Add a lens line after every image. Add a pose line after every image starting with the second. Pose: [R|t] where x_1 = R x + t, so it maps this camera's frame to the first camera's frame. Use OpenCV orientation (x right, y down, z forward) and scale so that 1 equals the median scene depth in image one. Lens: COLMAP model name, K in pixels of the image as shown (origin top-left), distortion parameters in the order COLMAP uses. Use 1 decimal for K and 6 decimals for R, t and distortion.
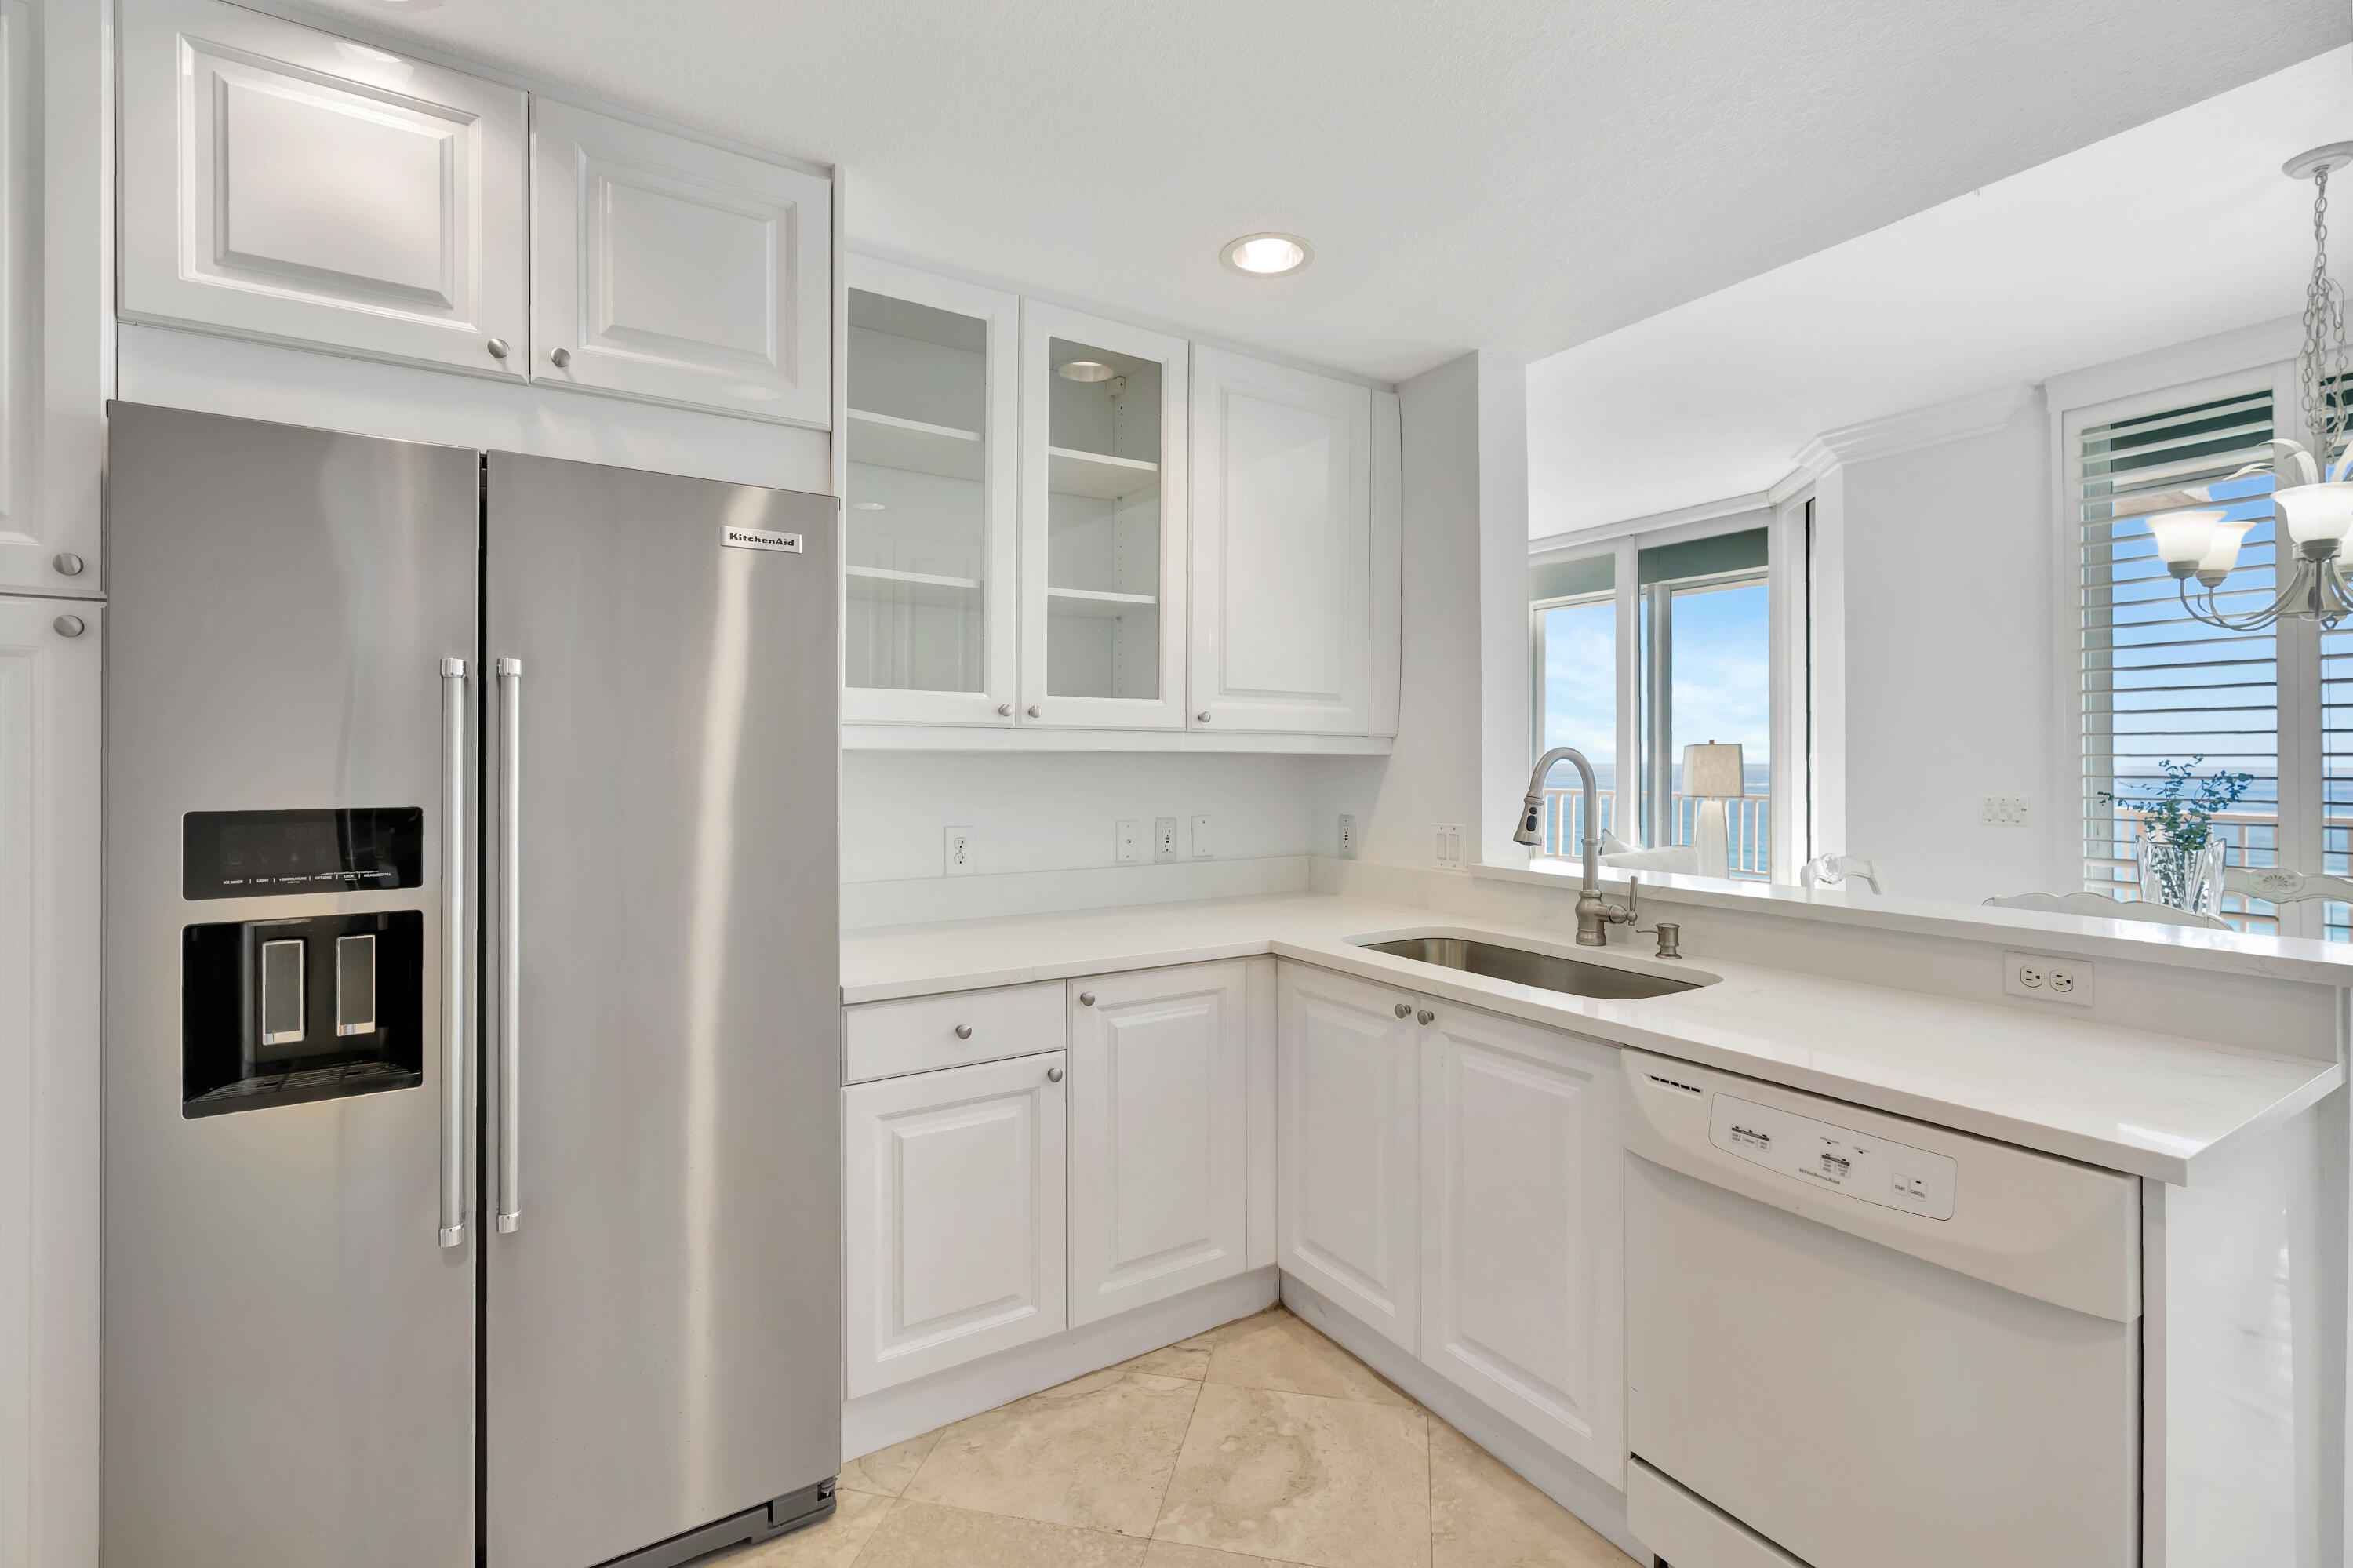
lens RADIAL K [[1046.3, 0, 1187.9], [0, 1046.3, 741.4], [0, 0, 1]] dist [-0.009127, 0.001837]
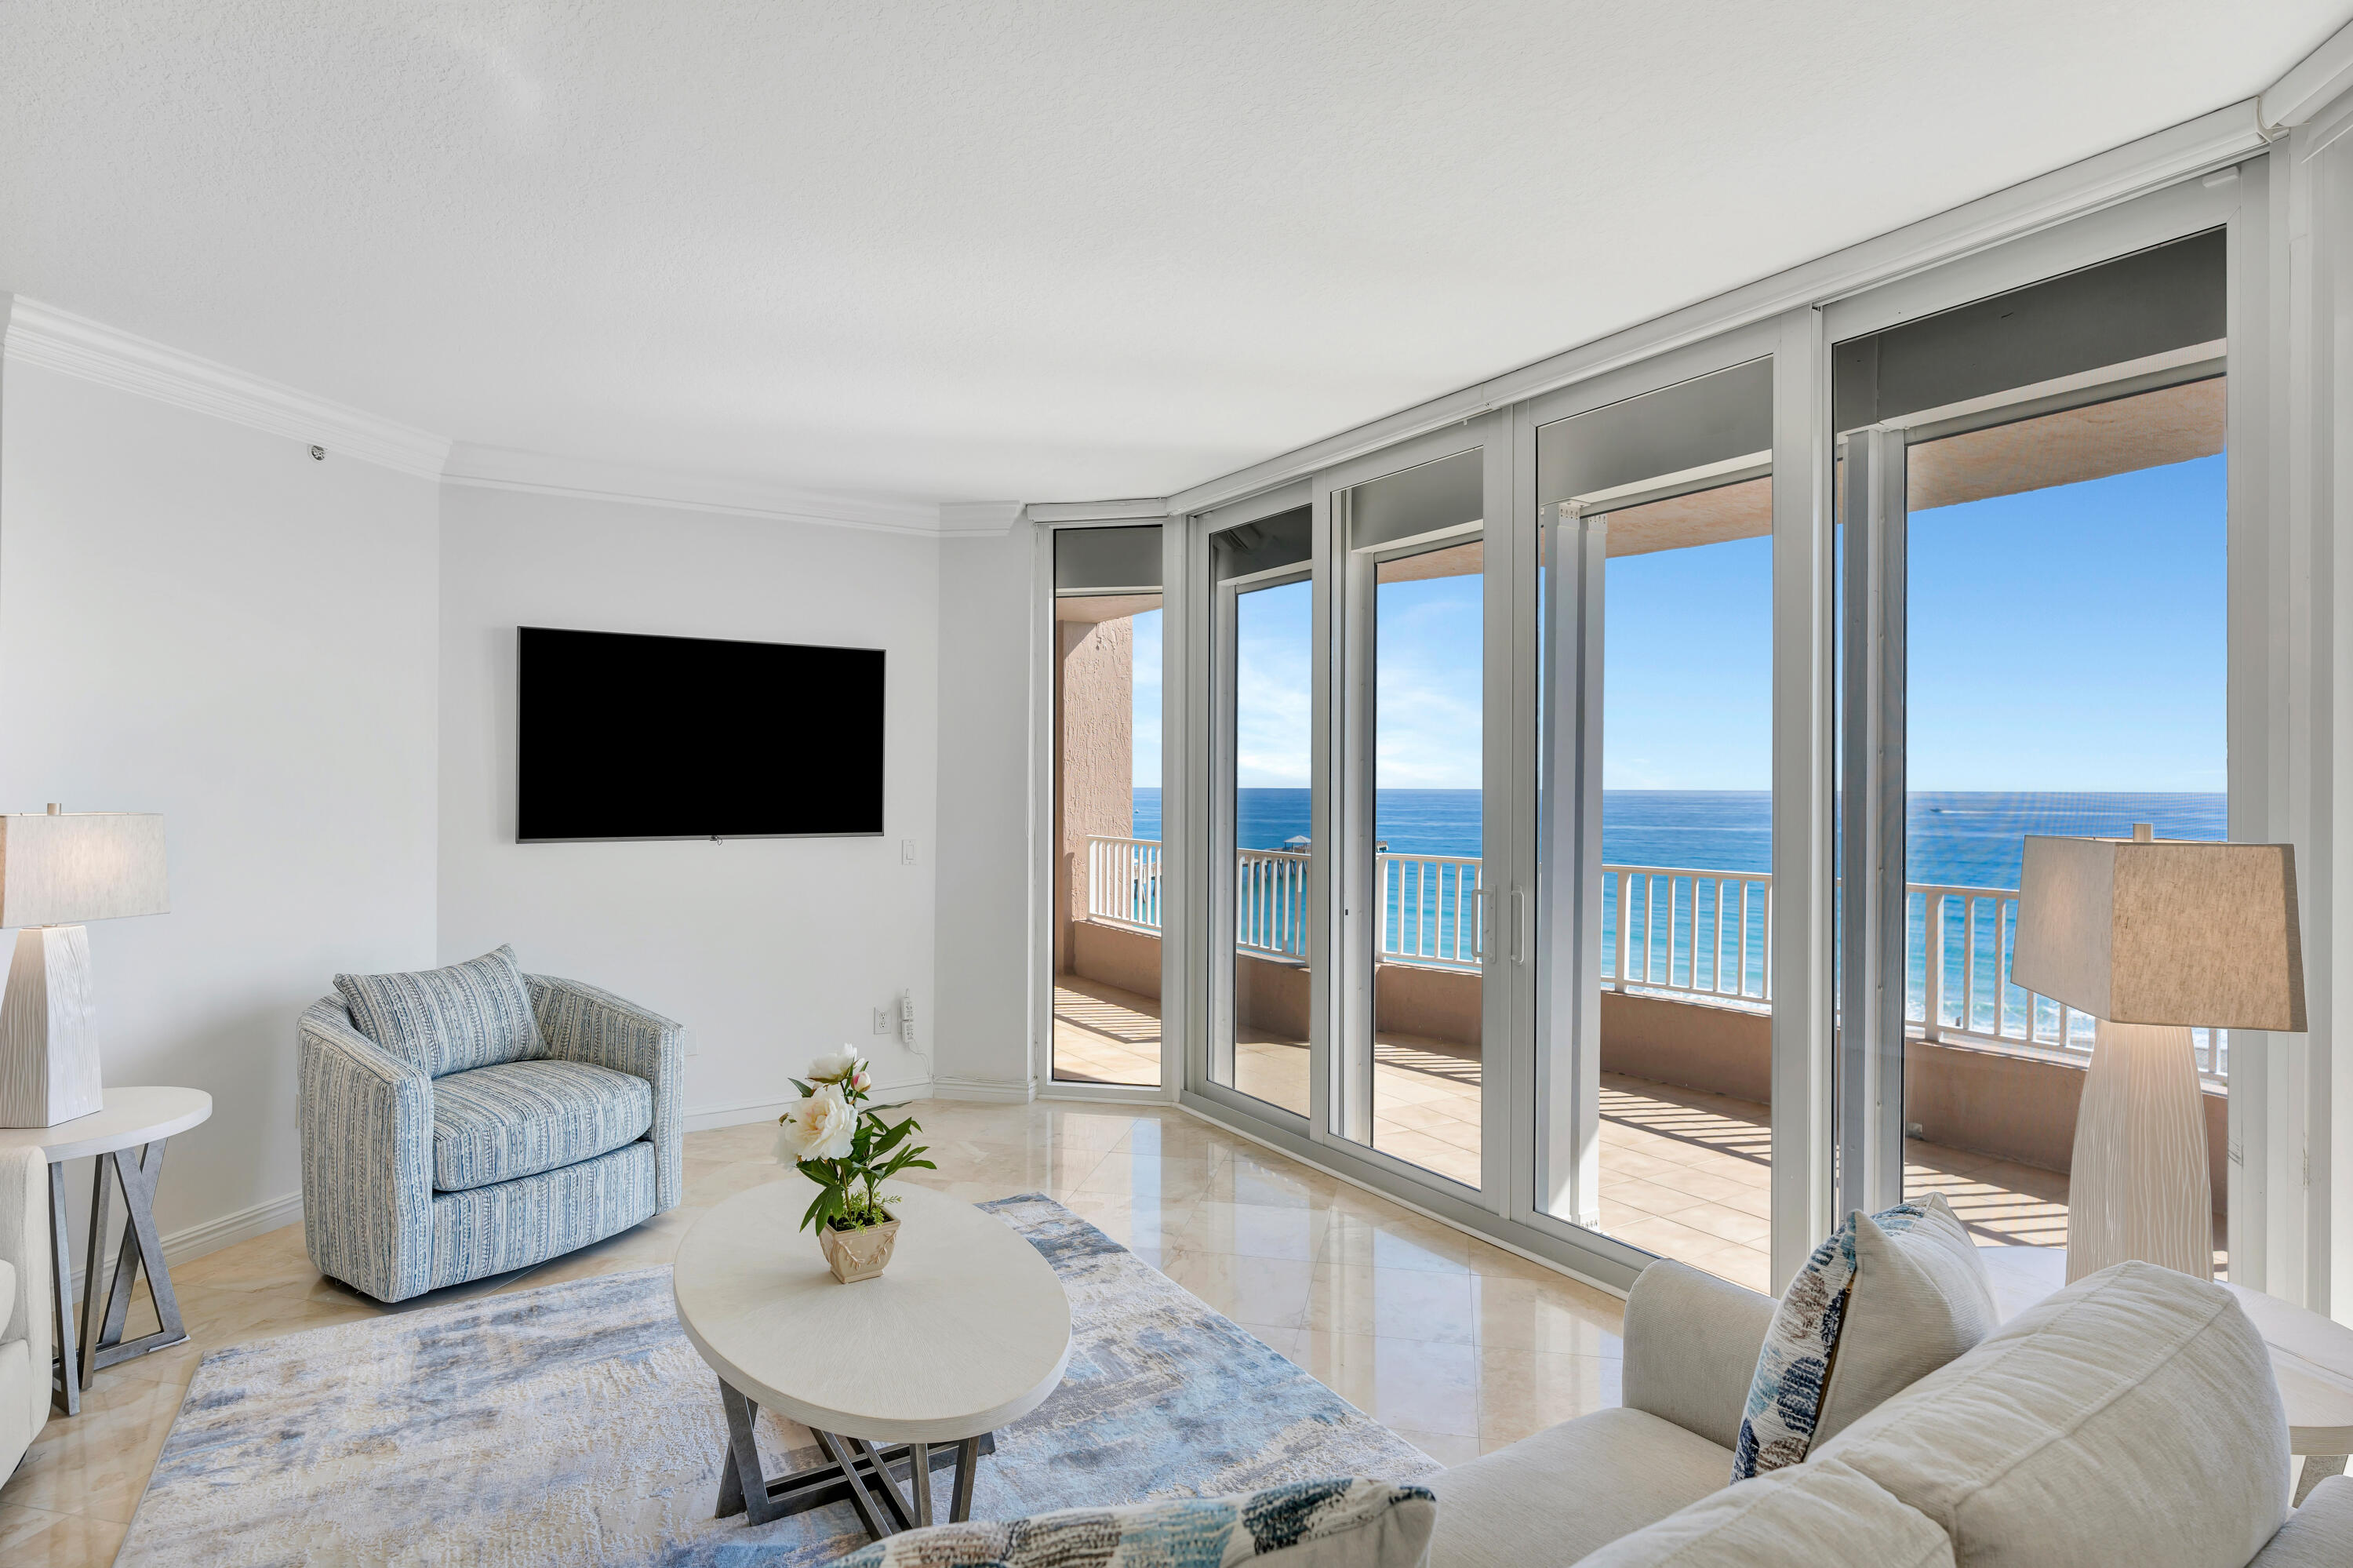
lens RADIAL K [[1205.7, 0, 1180.6], [0, 1205.7, 774.4], [0, 0, 1]] dist [-0.005490, 0.001403]
pose [[0.999941, 0.004358, -0.009942, 0.509040], [-0.004334, 0.999988, 0.002458, -0.044740], [0.009952, -0.002415, 0.999948, 1.470382]]
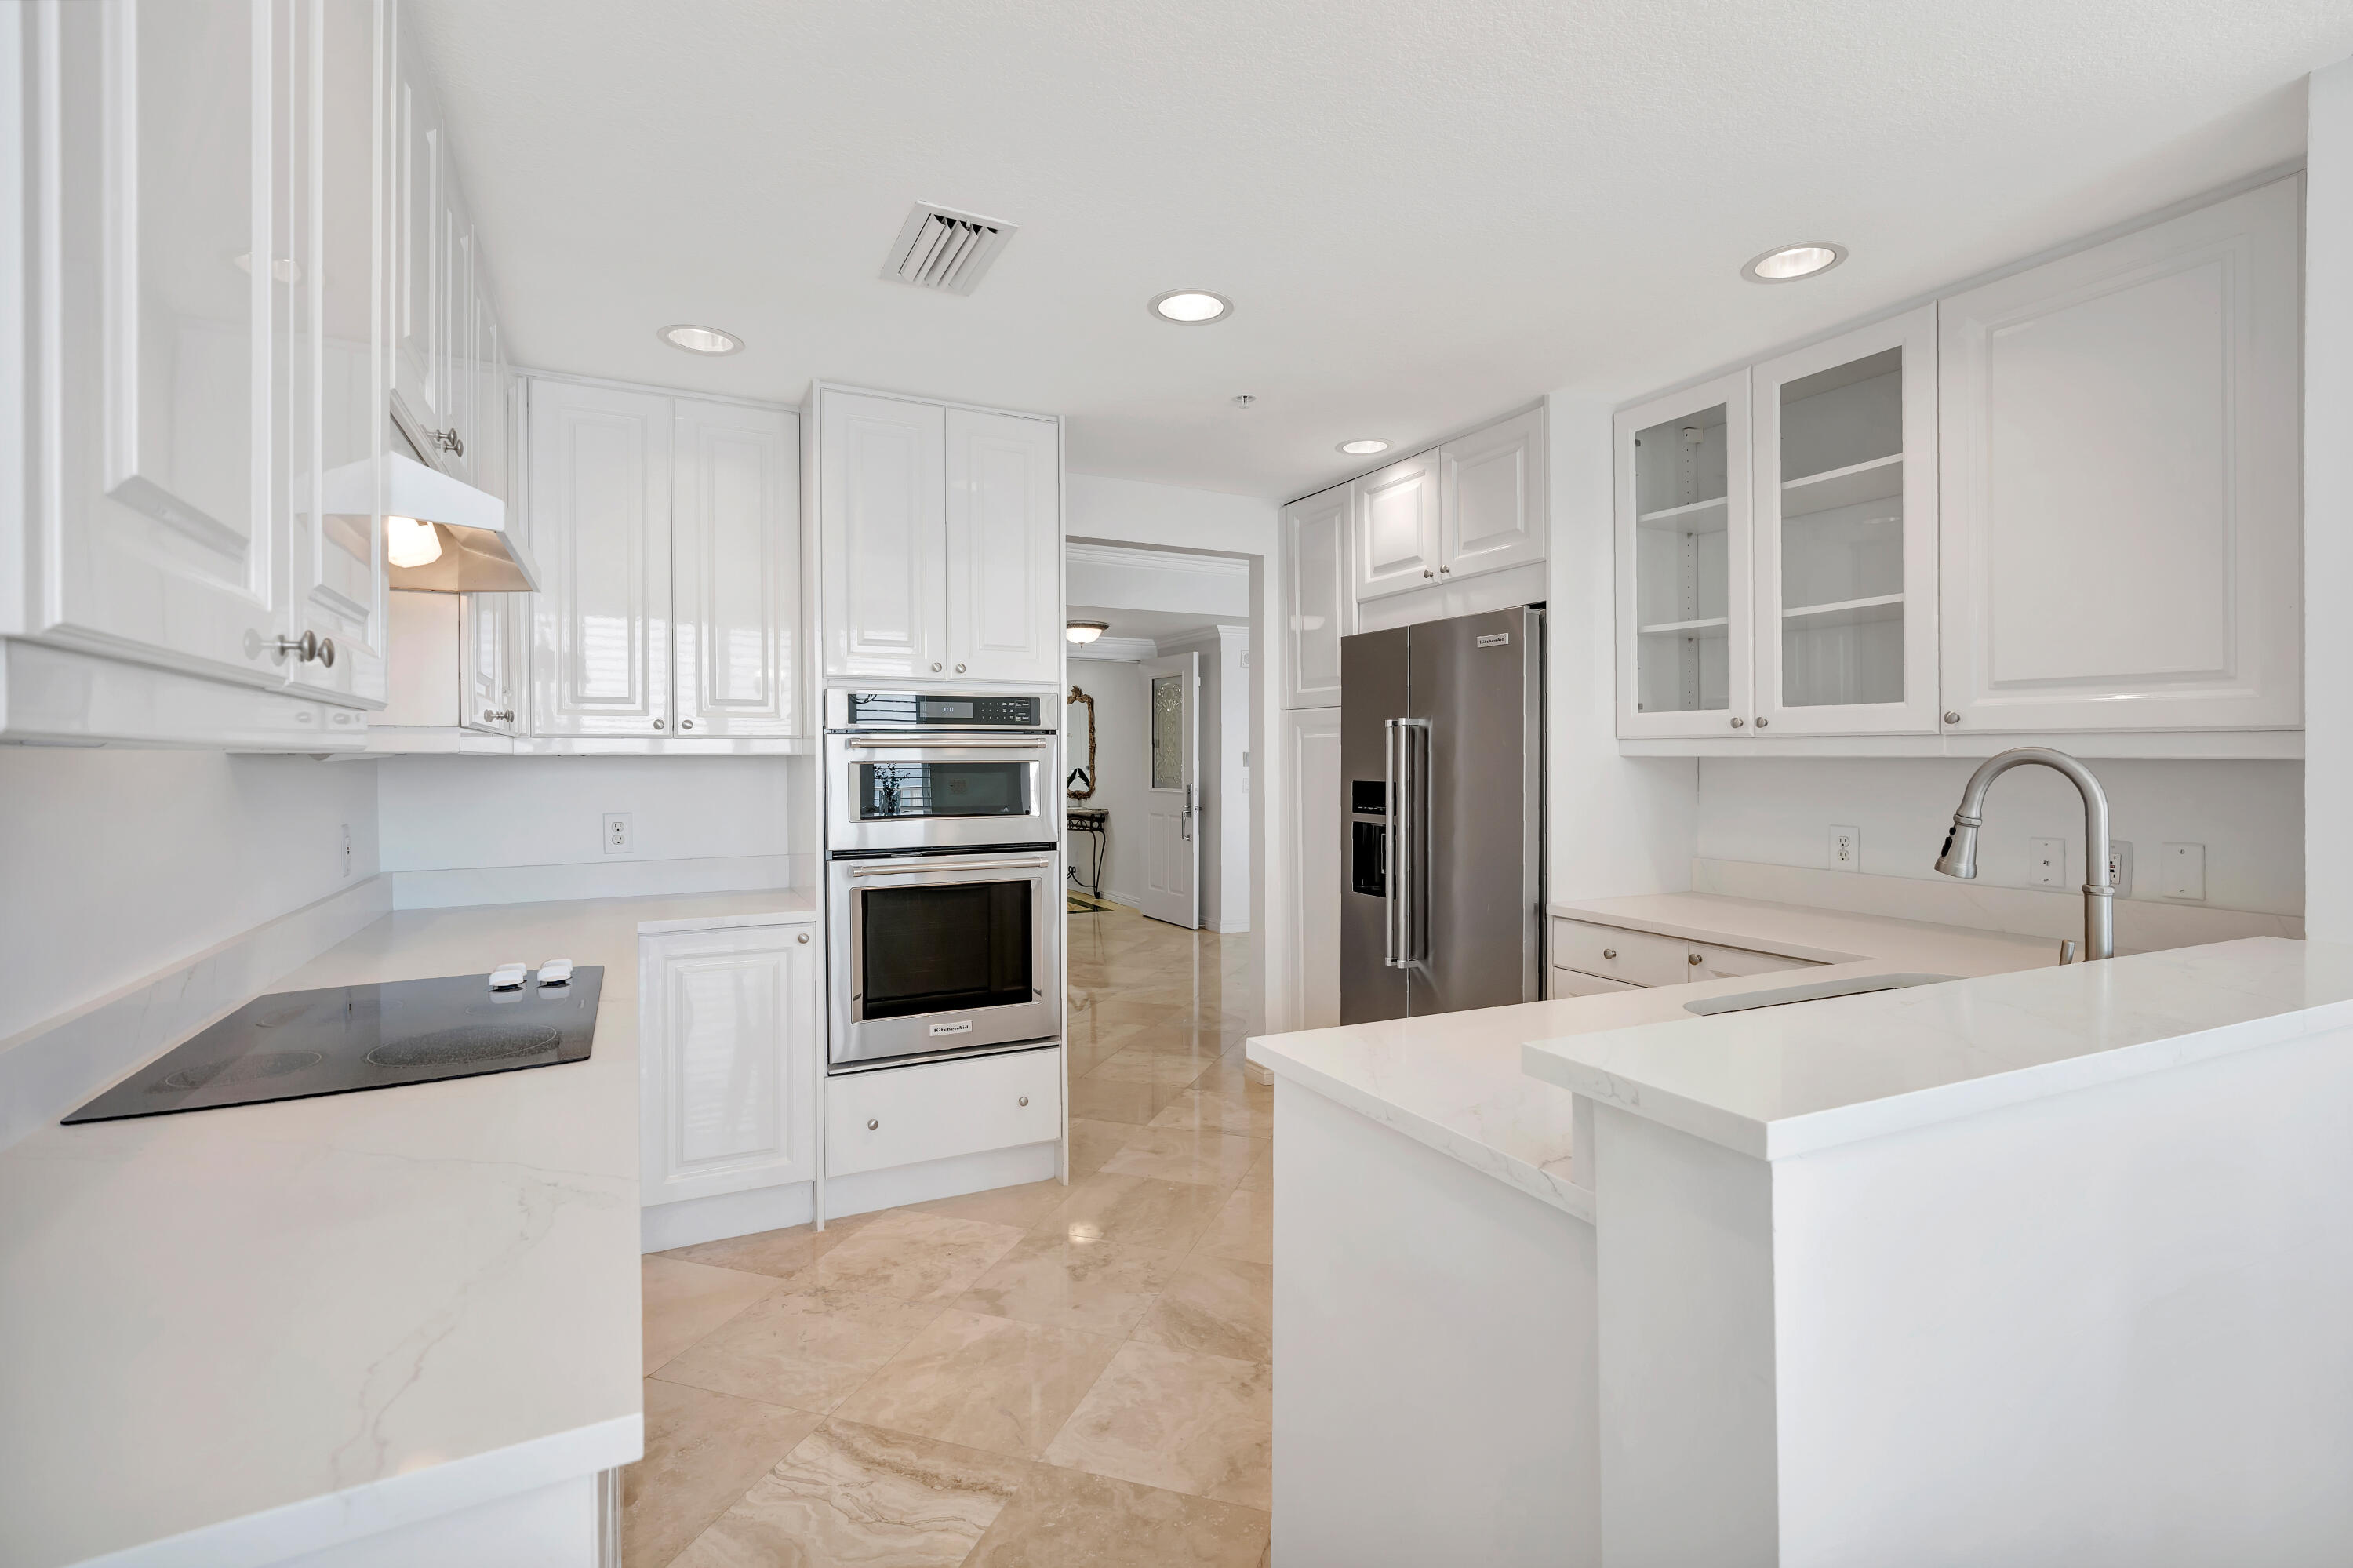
lens RADIAL K [[1111.6, 0, 1191.8], [0, 1111.6, 765.4], [0, 0, 1]] dist [-0.008652, 0.000364]
pose [[-0.117465, 0.004671, -0.993066, 1.121885], [0.013975, 0.999898, 0.003050, 0.005976], [0.992979, -0.013520, -0.117518, 0.512007]]
